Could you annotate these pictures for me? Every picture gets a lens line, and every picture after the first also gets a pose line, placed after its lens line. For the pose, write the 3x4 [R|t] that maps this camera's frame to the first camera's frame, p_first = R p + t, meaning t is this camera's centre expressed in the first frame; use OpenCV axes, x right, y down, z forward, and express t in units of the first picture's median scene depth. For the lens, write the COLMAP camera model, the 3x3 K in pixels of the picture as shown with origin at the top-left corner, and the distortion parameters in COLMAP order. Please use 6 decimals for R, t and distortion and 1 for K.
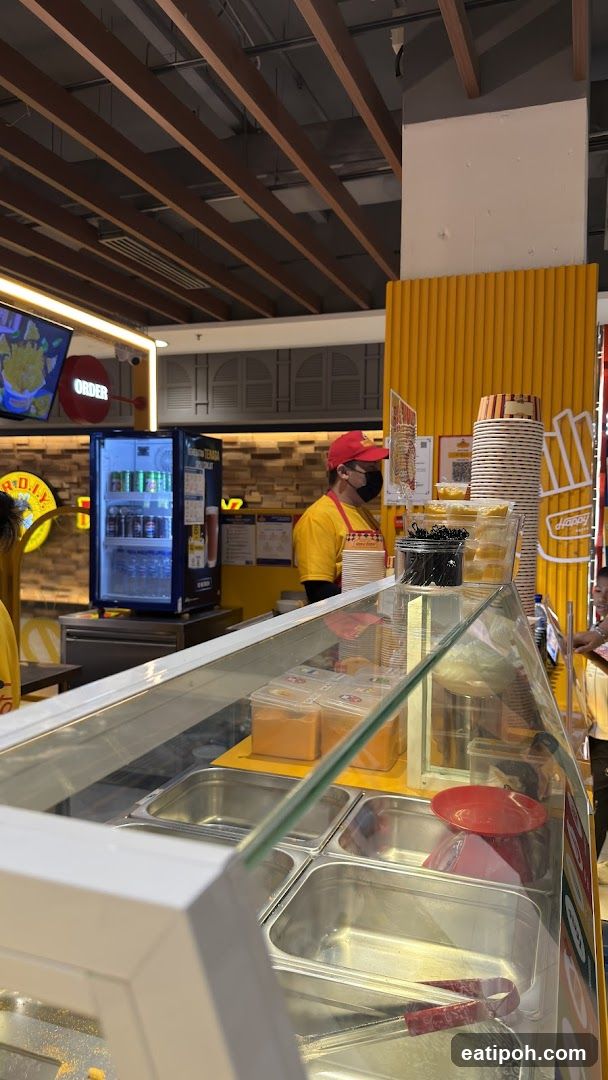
lens RADIAL K [[755.1, 0, 311.9], [0, 755.1, 537.5], [0, 0, 1]] dist [0.171664, -0.374376]
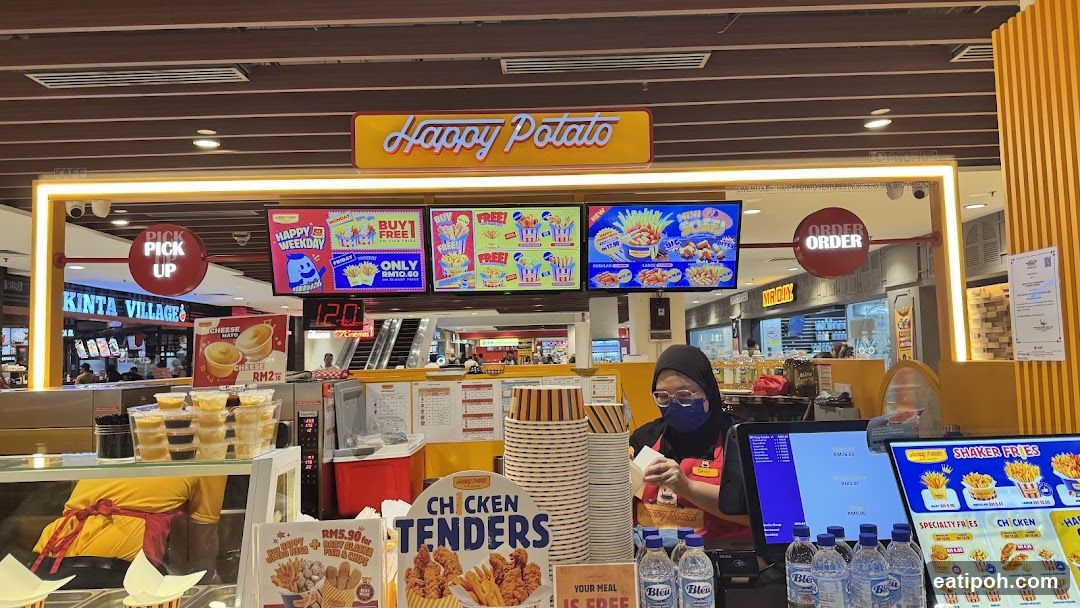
lens RADIAL K [[755.1, 0, 540.0], [0, 755.1, 304.0], [0, 0, 1]] dist [0.171664, -0.374376]
pose [[0.340115, -0.087983, -0.936259, 0.427707], [-0.004725, 0.995441, -0.095261, -0.021084], [0.940372, 0.036824, 0.338149, 0.308394]]
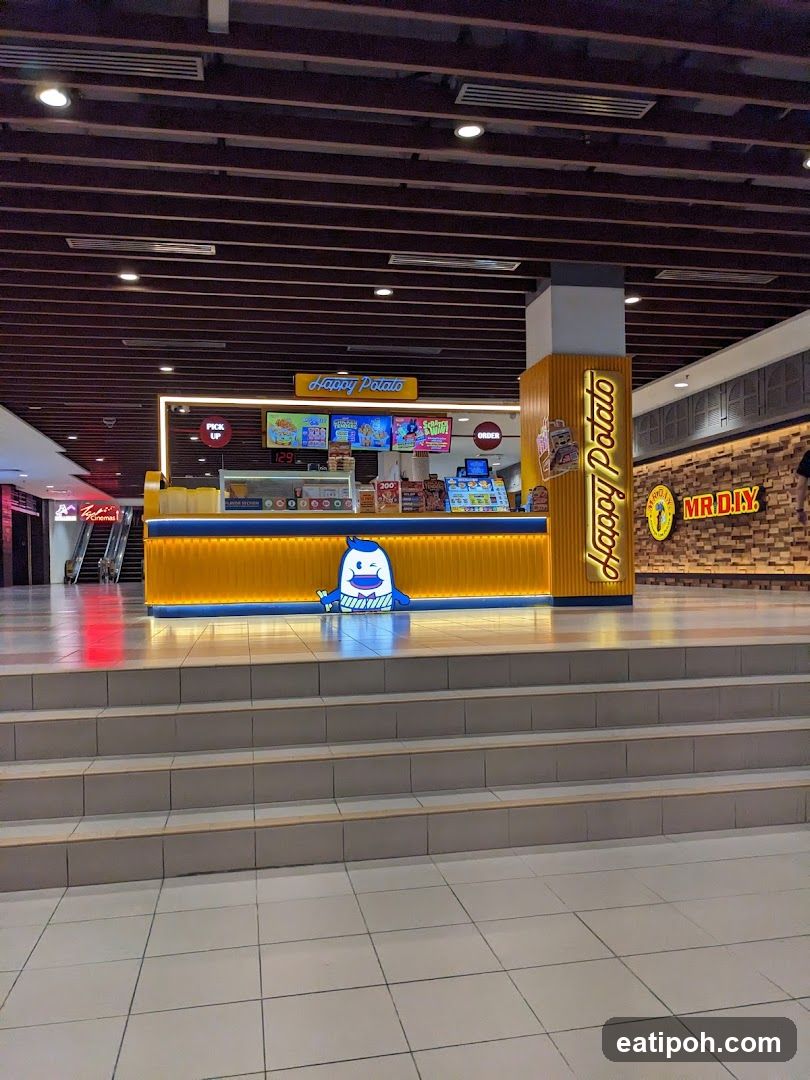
lens RADIAL K [[819.0, 0, 405.0], [0, 819.0, 540.0], [0, 0, 1]] dist [0.074863, -0.096497]
pose [[0.512471, -0.045752, -0.857485, 1.584600], [-0.009424, 0.998220, -0.058894, 0.257526], [0.858653, 0.038262, 0.511128, -0.461955]]
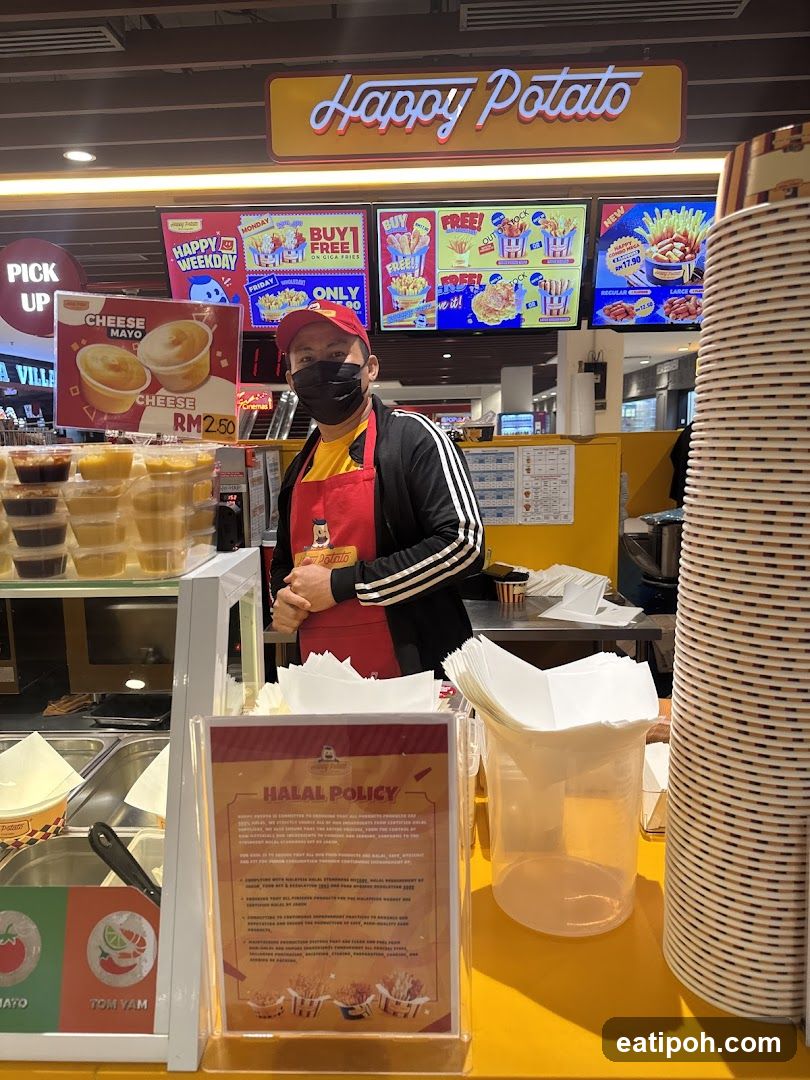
lens RADIAL K [[767.5, 0, 399.0], [0, 767.5, 552.3], [0, 0, 1]] dist [0.010917, -0.009119]
pose [[0.293012, 0.127681, -0.947545, 0.239313], [-0.012702, 0.991476, 0.129672, -0.013756], [0.956024, -0.025960, 0.292136, 0.304358]]
